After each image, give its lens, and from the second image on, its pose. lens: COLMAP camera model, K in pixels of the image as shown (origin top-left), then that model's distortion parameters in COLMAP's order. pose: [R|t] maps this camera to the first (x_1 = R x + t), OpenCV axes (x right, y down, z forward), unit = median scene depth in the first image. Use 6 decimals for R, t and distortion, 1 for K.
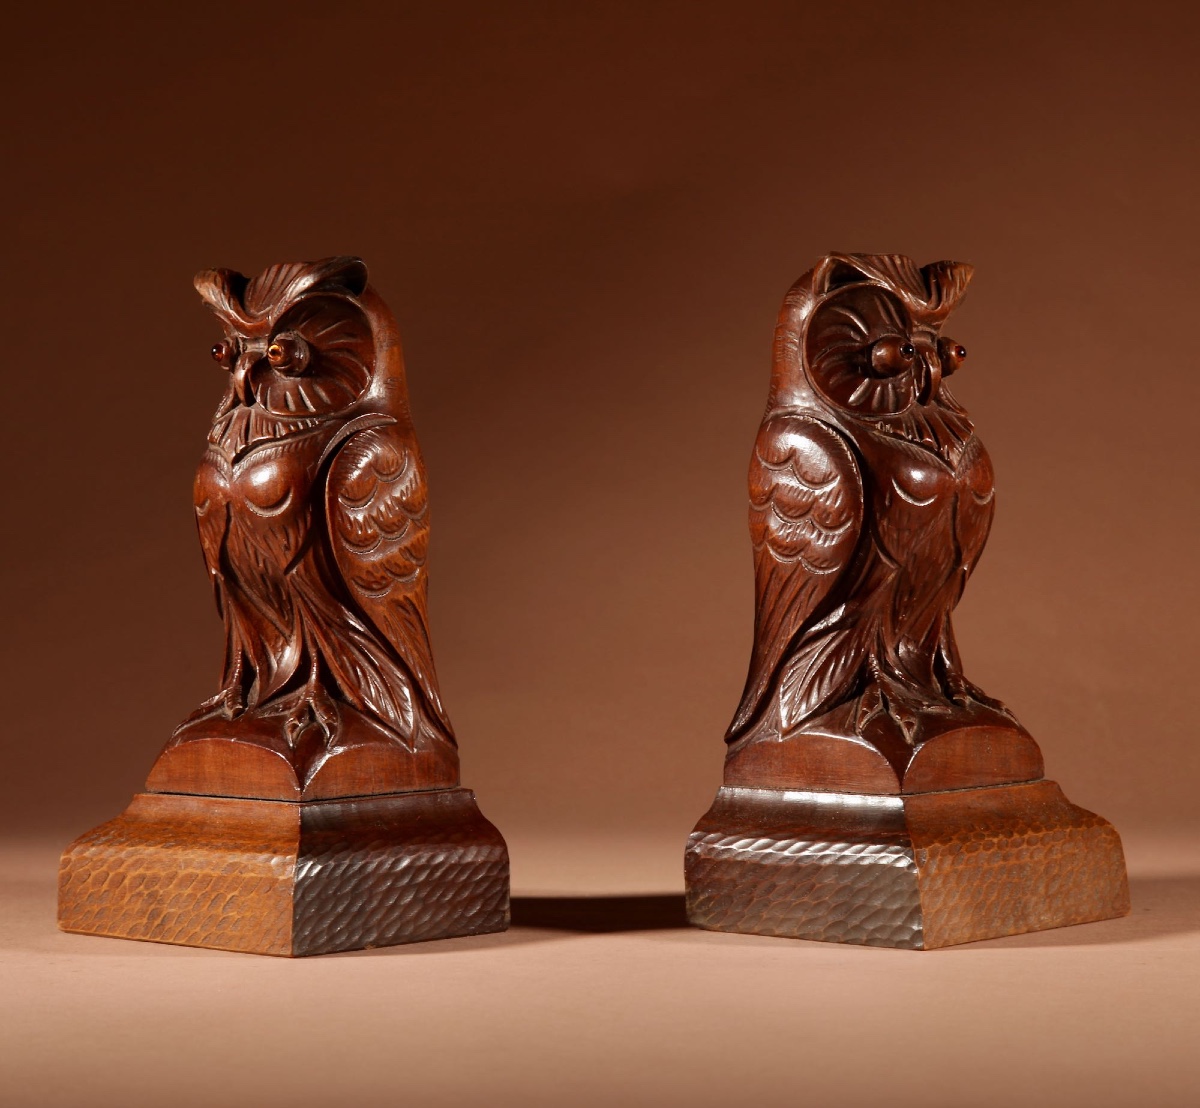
lens RADIAL K [[3721.5, 0, 599.9], [0, 3721.5, 580.1], [0, 0, 1]] dist [0.365244, -0.296404]
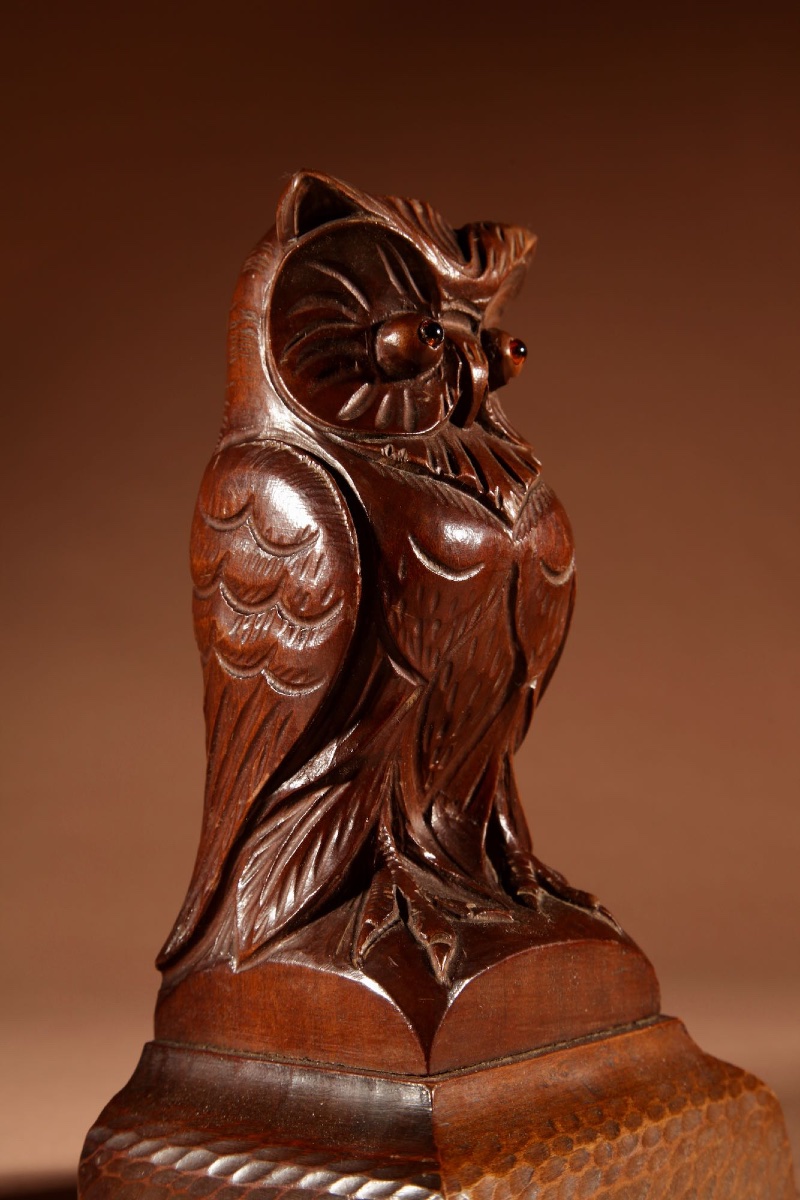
lens RADIAL K [[2122.7, 0, 400.0], [0, 2122.7, 600.0], [0, 0, 1]] dist [0.081877, 0.125222]
pose [[0.999435, -0.012684, 0.031117, 0.065255], [0.014632, 0.997893, -0.063202, 0.004836], [-0.030250, 0.063622, 0.997516, 0.649291]]
